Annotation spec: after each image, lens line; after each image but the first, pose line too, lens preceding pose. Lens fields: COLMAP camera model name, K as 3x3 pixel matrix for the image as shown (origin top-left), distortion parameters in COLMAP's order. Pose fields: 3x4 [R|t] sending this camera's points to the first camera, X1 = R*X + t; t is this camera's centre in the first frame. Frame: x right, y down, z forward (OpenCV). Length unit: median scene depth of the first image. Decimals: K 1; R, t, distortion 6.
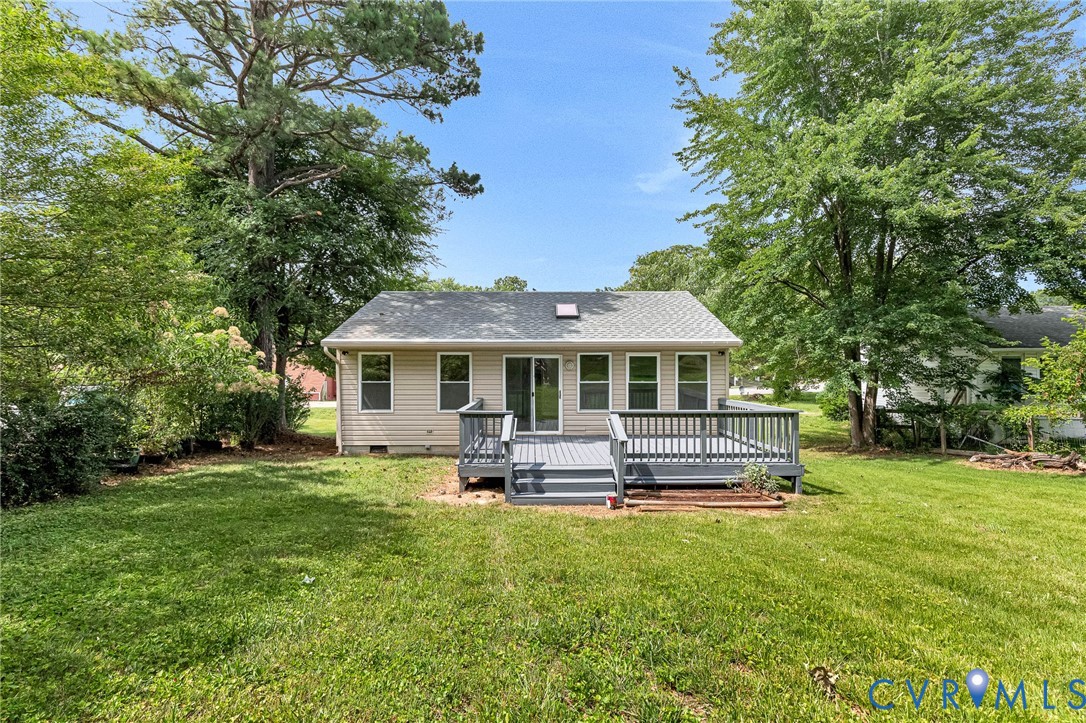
lens RADIAL K [[503.5, 0, 542.9], [0, 503.5, 363.5], [0, 0, 1]] dist [0.013037, -0.001556]
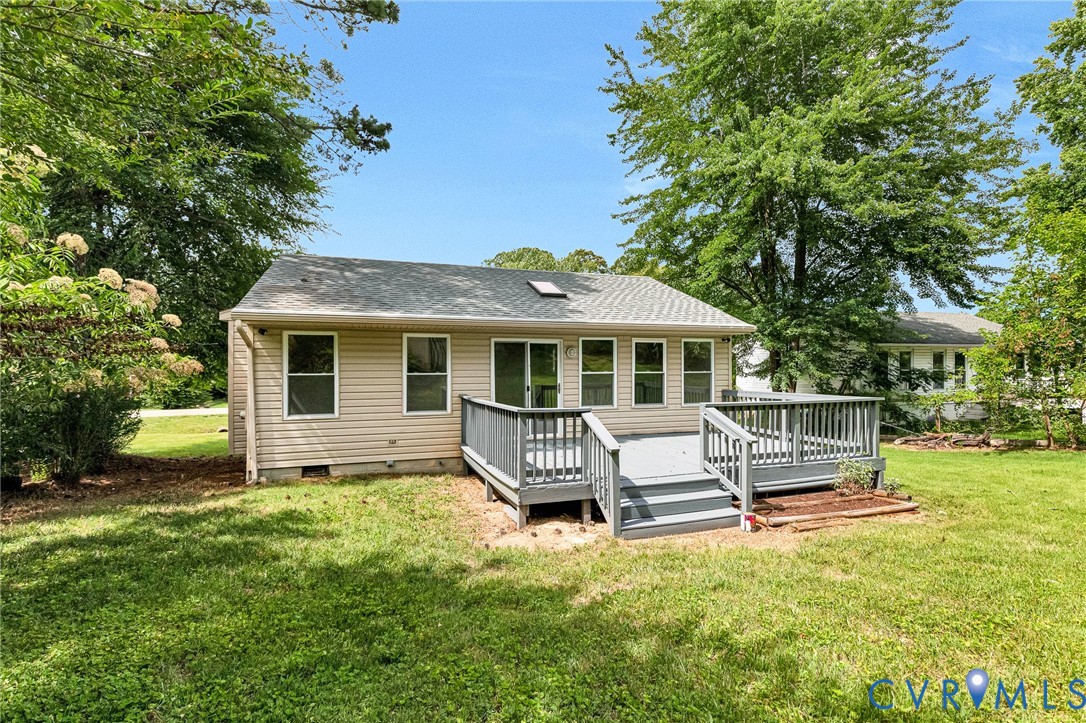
lens RADIAL K [[503.5, 0, 543.7], [0, 503.5, 358.7], [0, 0, 1]] dist [0.013037, -0.001556]
pose [[0.945194, 0.003588, 0.326491, -0.256086], [0.000528, 0.999922, -0.012517, 0.024120], [-0.326510, 0.012004, 0.945117, 0.240244]]
